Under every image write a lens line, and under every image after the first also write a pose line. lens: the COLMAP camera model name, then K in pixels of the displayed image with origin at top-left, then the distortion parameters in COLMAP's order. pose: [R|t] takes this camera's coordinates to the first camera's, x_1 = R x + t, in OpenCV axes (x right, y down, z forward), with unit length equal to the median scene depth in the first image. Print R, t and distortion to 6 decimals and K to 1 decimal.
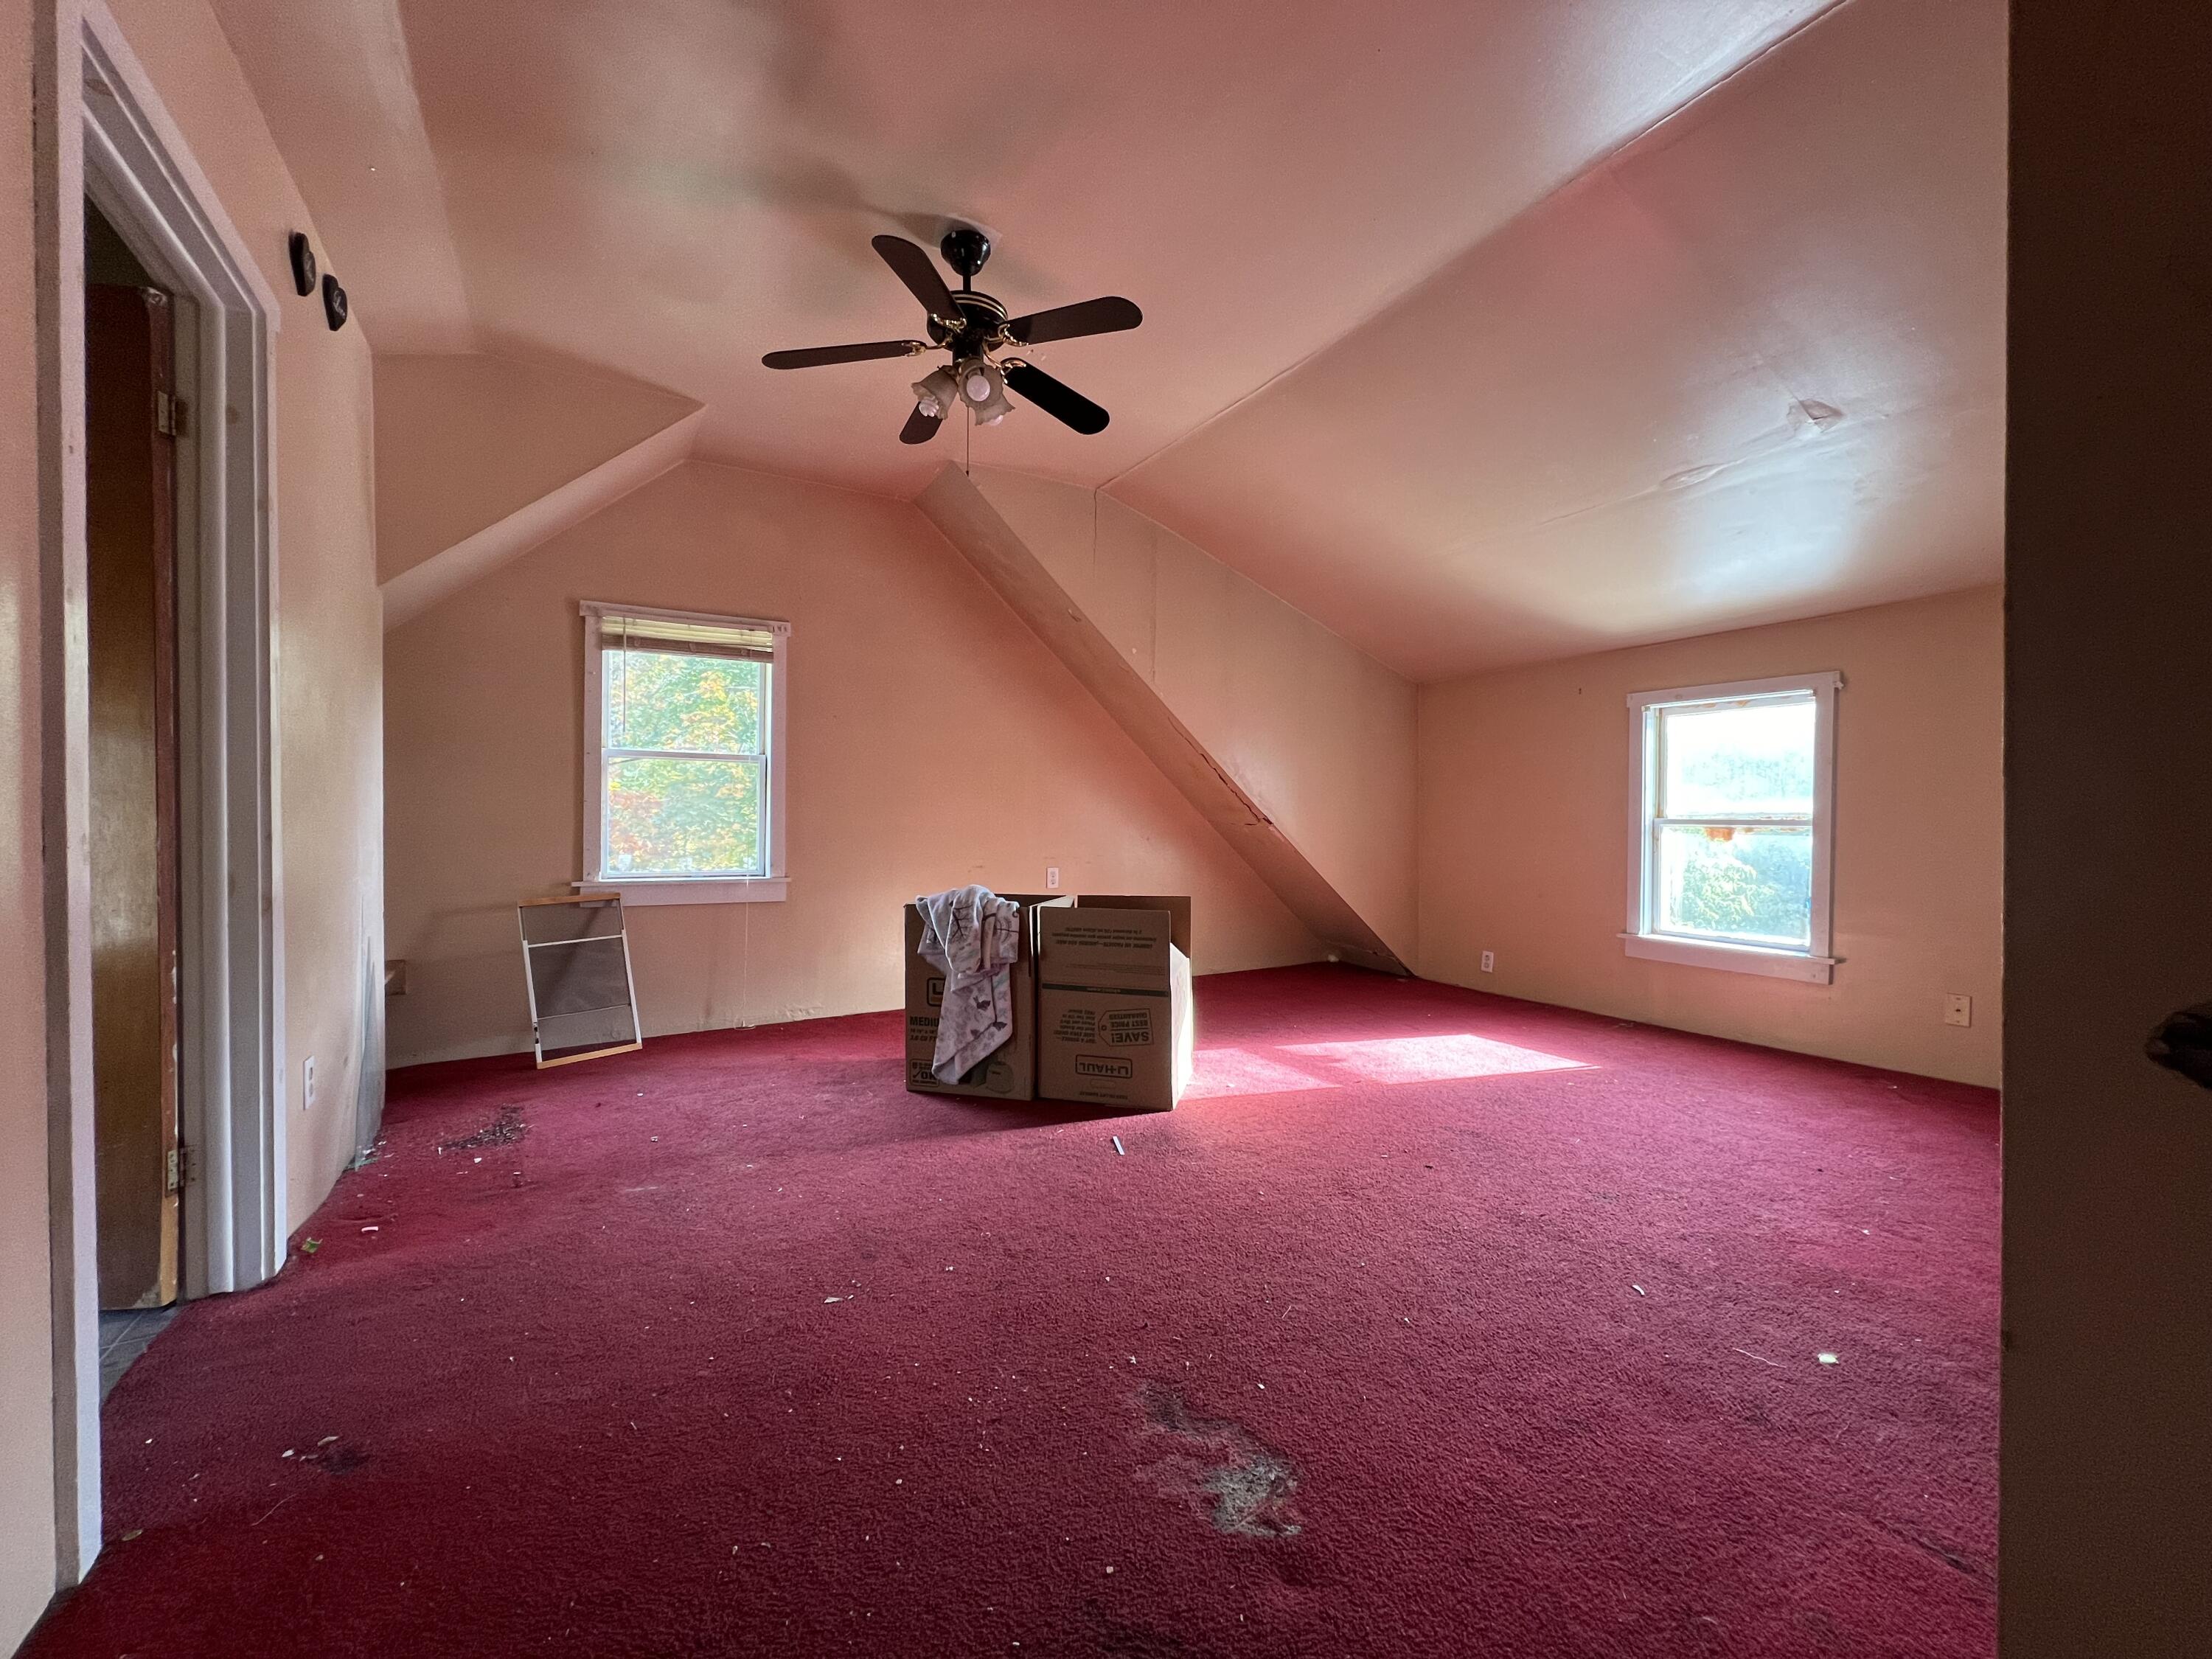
lens RADIAL K [[887.2, 0, 1109.2], [0, 887.2, 825.7], [0, 0, 1]] dist [-0.003258, -0.000261]
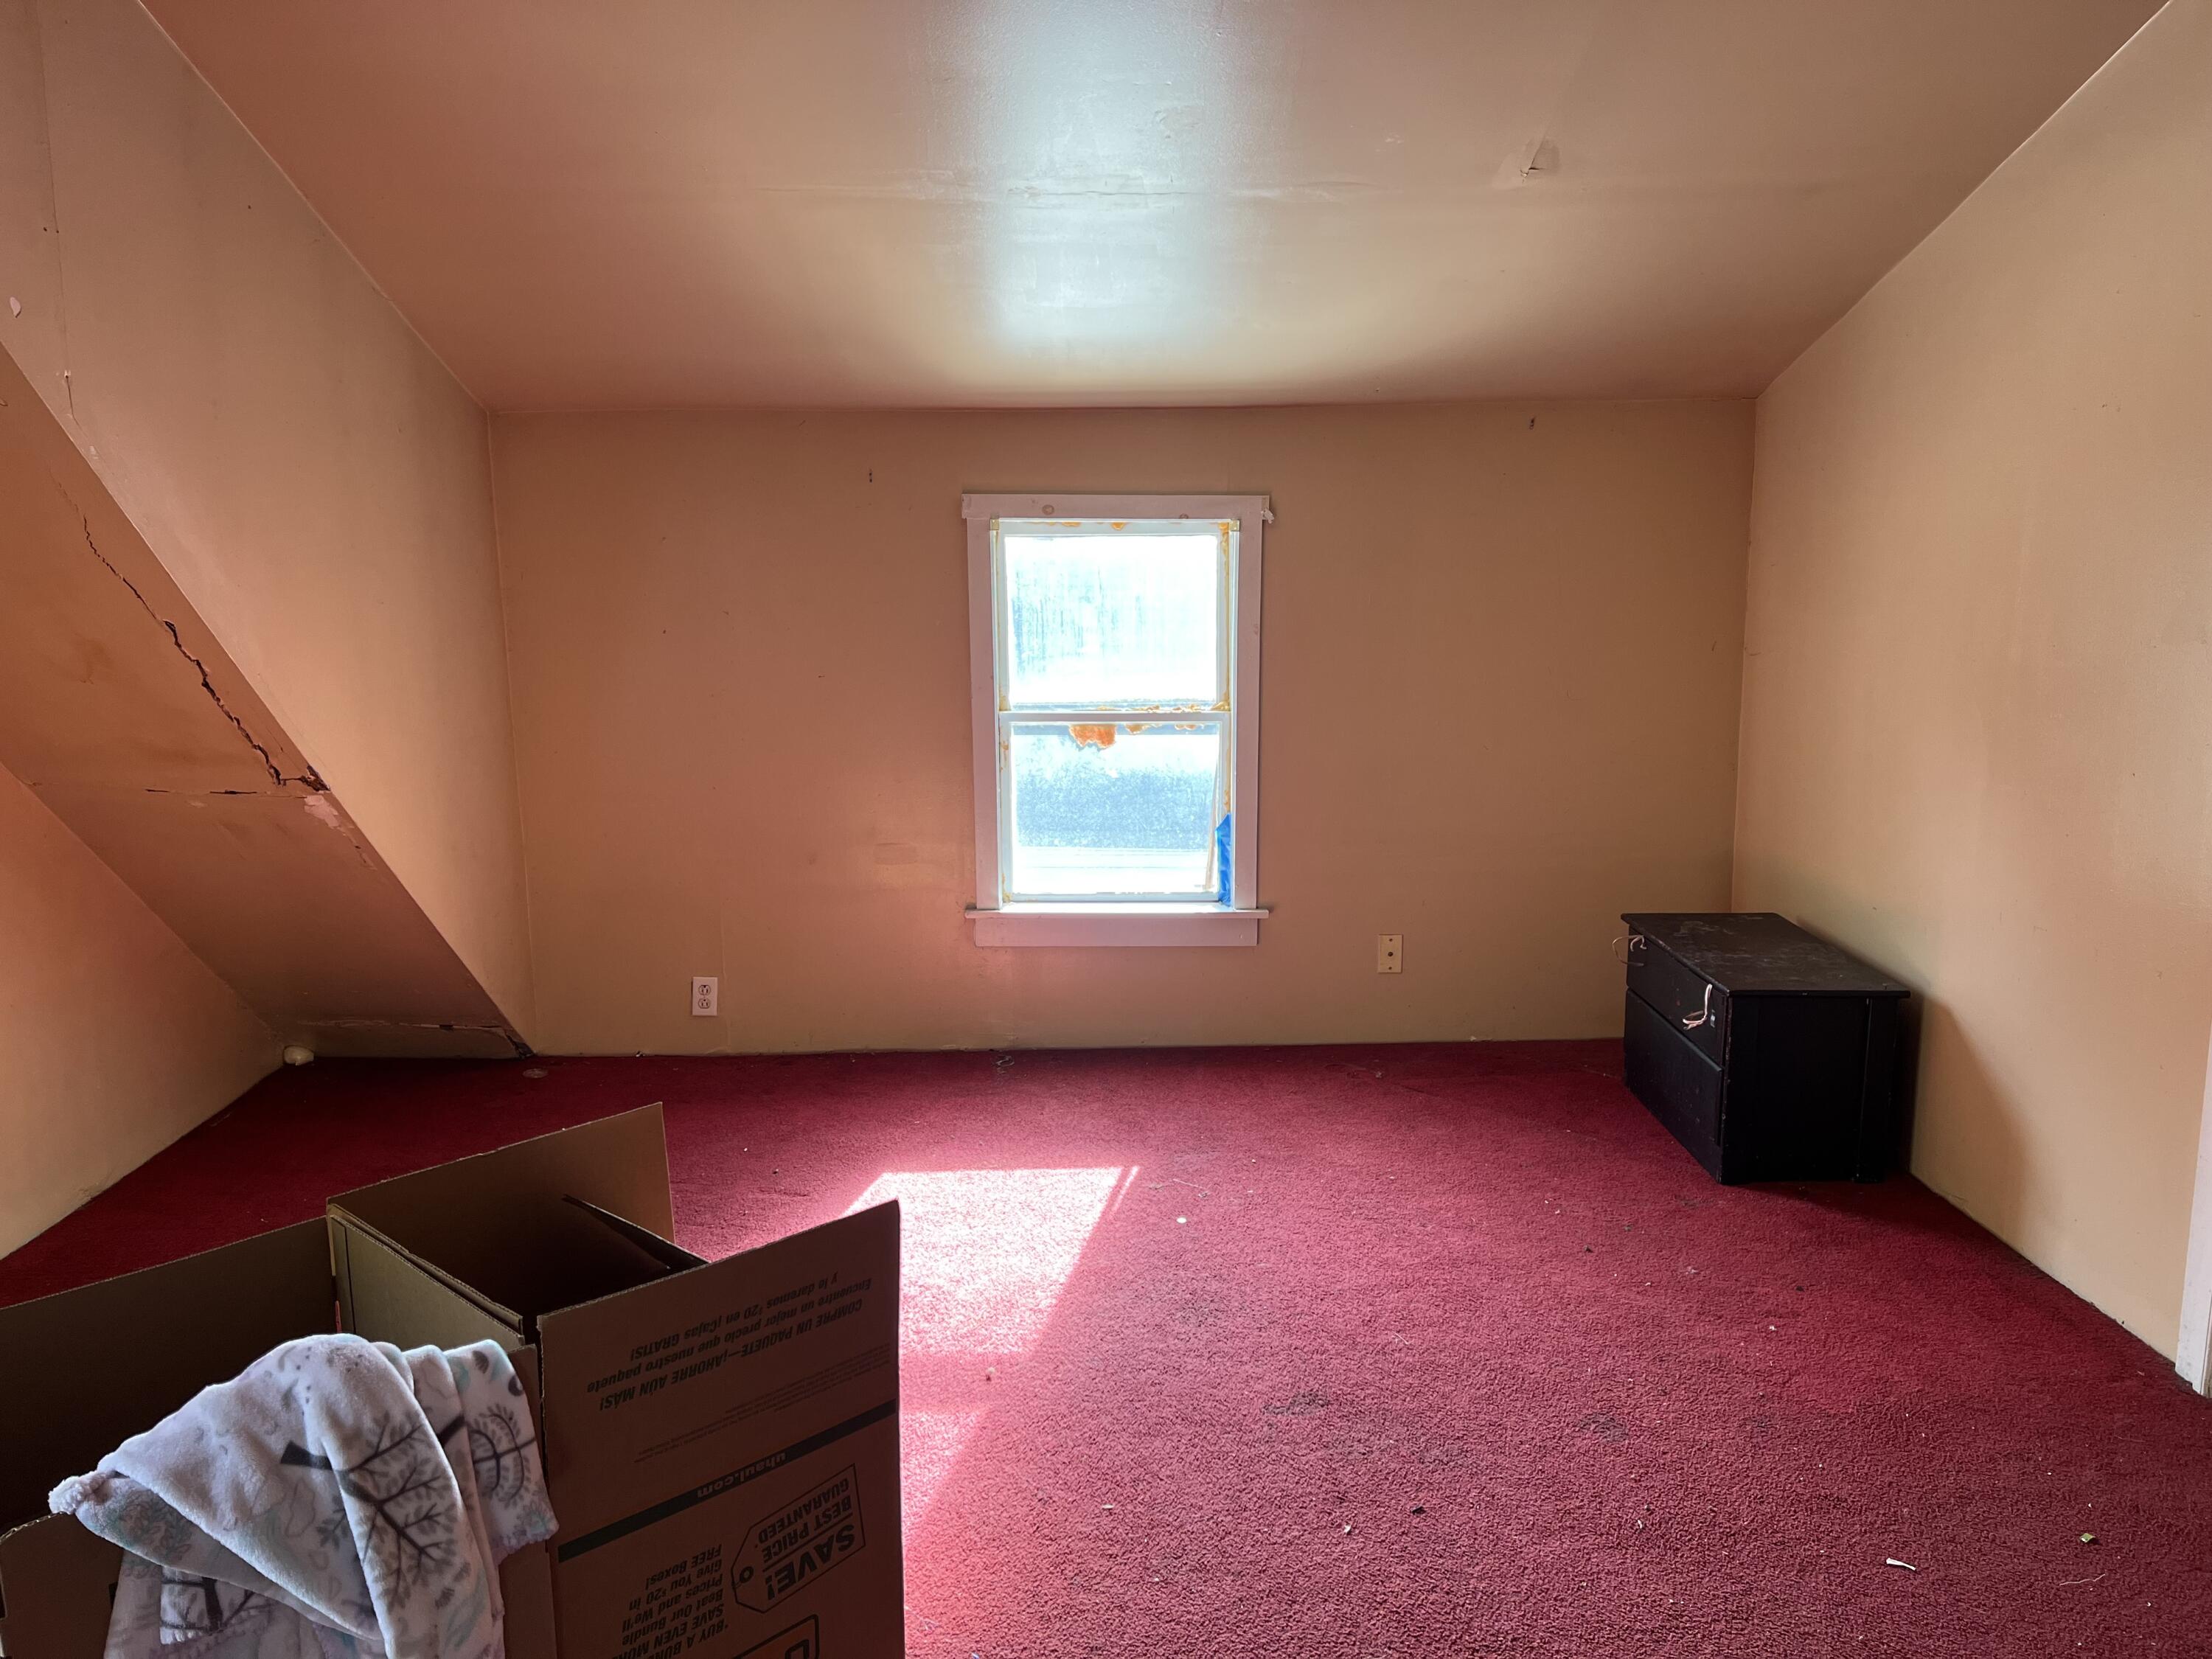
lens RADIAL K [[1654.0, 0, 1105.9], [0, 1654.0, 834.4], [0, 0, 1]] dist [0.046305, -0.053300]
pose [[0.487814, -0.158337, 0.858468, -0.373741], [0.015676, 0.984843, 0.172738, -0.140703], [-0.872807, -0.070806, 0.482903, 0.474552]]
